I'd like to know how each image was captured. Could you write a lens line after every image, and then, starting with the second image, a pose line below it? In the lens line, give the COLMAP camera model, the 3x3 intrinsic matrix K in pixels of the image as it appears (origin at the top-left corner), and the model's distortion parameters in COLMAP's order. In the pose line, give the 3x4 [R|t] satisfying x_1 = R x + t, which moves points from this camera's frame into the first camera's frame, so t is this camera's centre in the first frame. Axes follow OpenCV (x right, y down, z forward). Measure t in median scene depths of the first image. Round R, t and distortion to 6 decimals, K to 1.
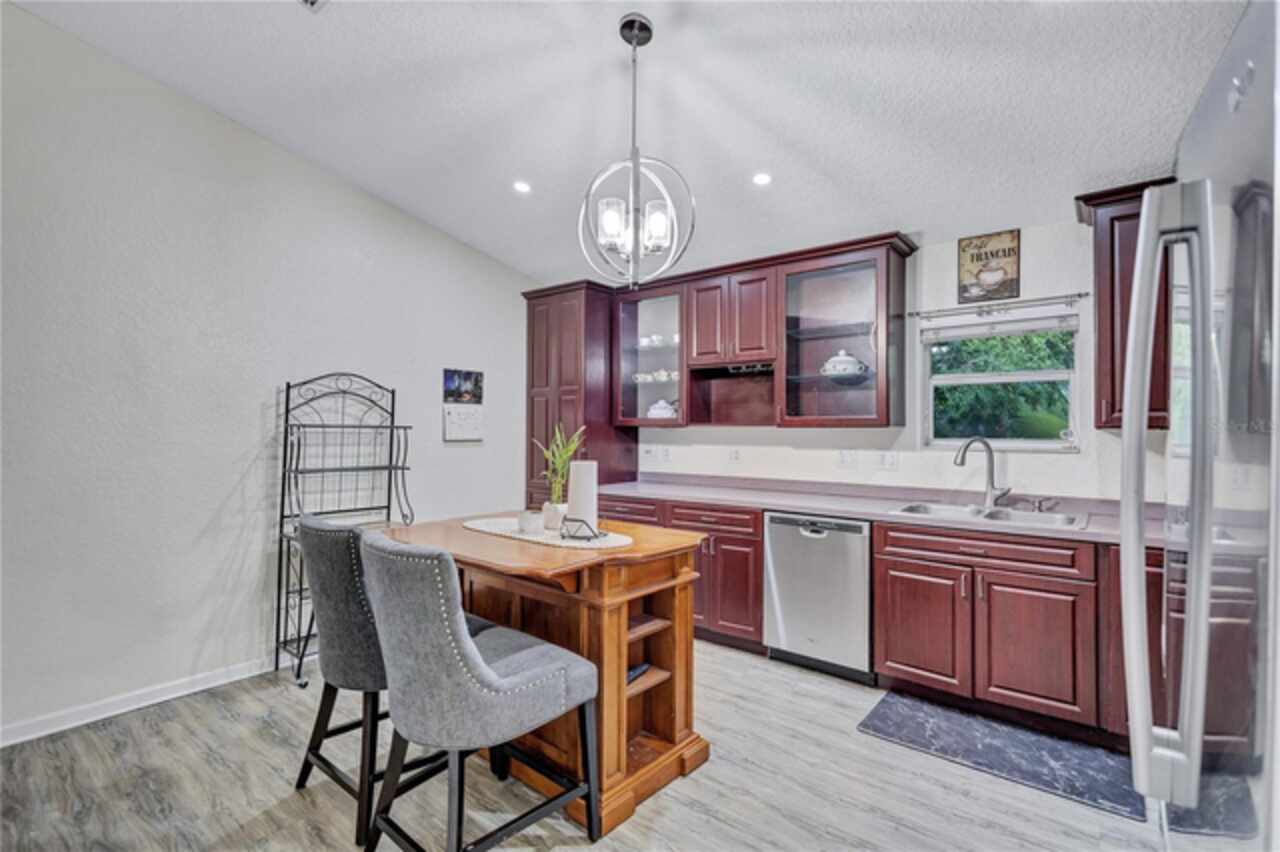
lens RADIAL K [[592.9, 0, 644.6], [0, 592.9, 420.3], [0, 0, 1]] dist [0.003285, 0.000277]
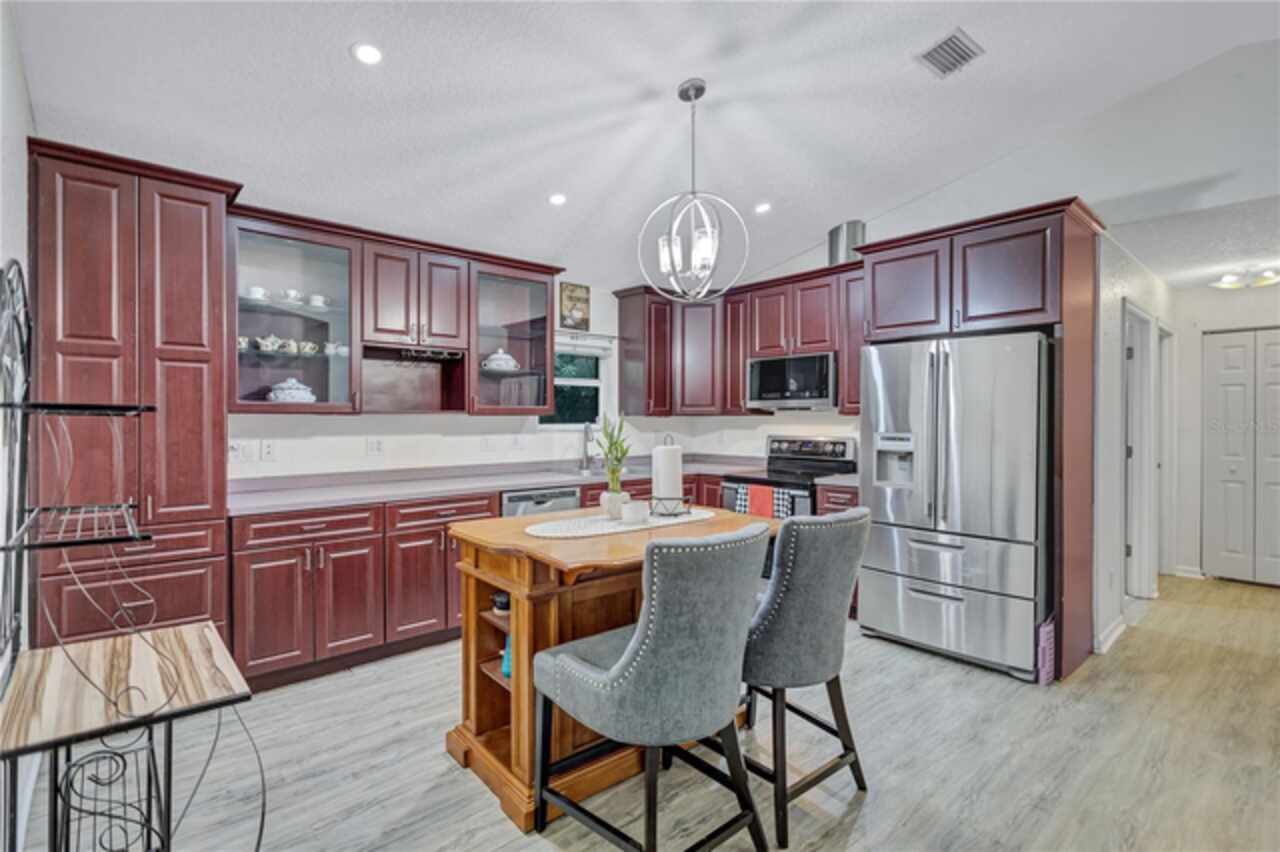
lens RADIAL K [[528.4, 0, 637.5], [0, 528.4, 423.8], [0, 0, 1]] dist [-0.000265, -0.000559]
pose [[0.225013, -0.016174, 0.974221, -0.659621], [-0.015363, 0.999679, 0.020145, 0.004065], [-0.974235, -0.019500, 0.224693, 0.538003]]
